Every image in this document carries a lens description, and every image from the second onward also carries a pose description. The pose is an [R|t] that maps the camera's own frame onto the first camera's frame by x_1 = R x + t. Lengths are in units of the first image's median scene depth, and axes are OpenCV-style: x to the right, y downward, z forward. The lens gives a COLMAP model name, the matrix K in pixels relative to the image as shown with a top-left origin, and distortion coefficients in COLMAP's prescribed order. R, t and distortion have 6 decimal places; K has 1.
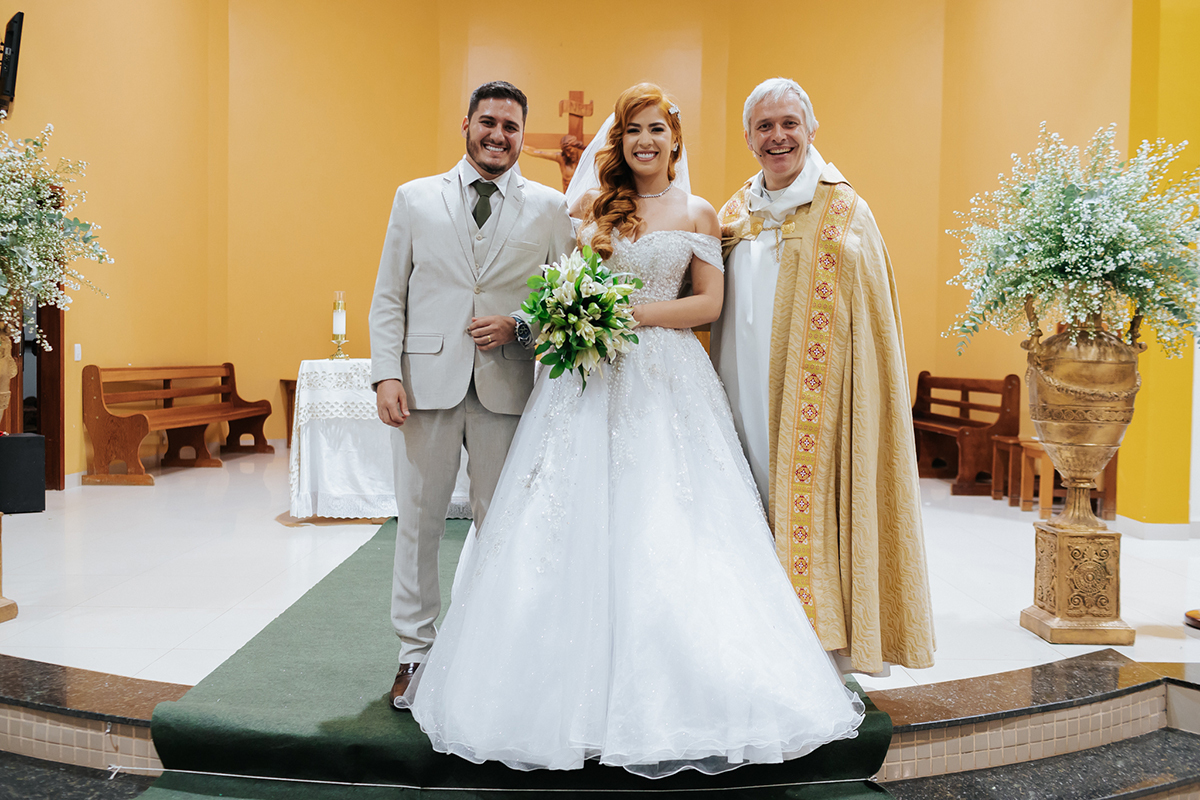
lens RADIAL K [[1199.7, 0, 600.0], [0, 1199.7, 400.0], [0, 0, 1]] dist [0.058297, -0.001939]
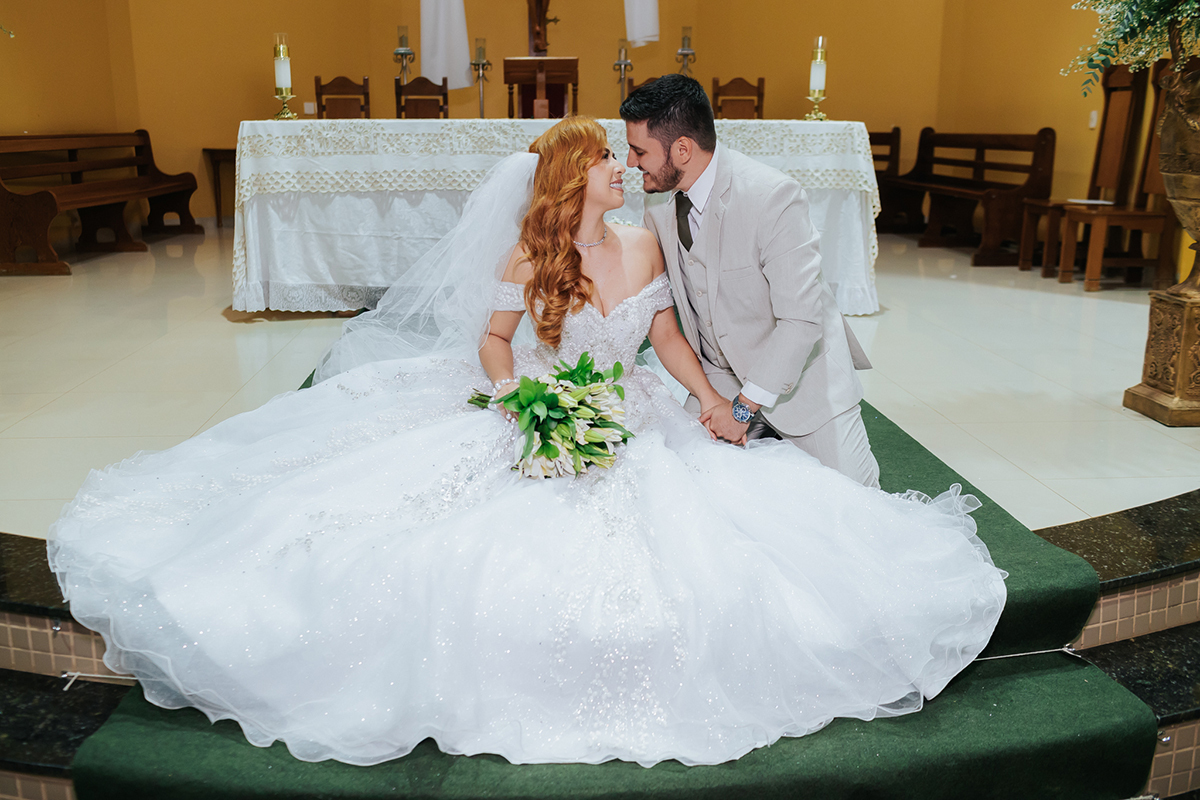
lens RADIAL K [[1212.8, 0, 600.0], [0, 1212.8, 400.0], [0, 0, 1]] dist [-0.049941, 0.174926]
pose [[0.997835, -0.028385, 0.059328, -0.049217], [0.016721, 0.981920, 0.188558, 0.002104], [-0.063608, -0.187158, 0.980268, 0.122337]]
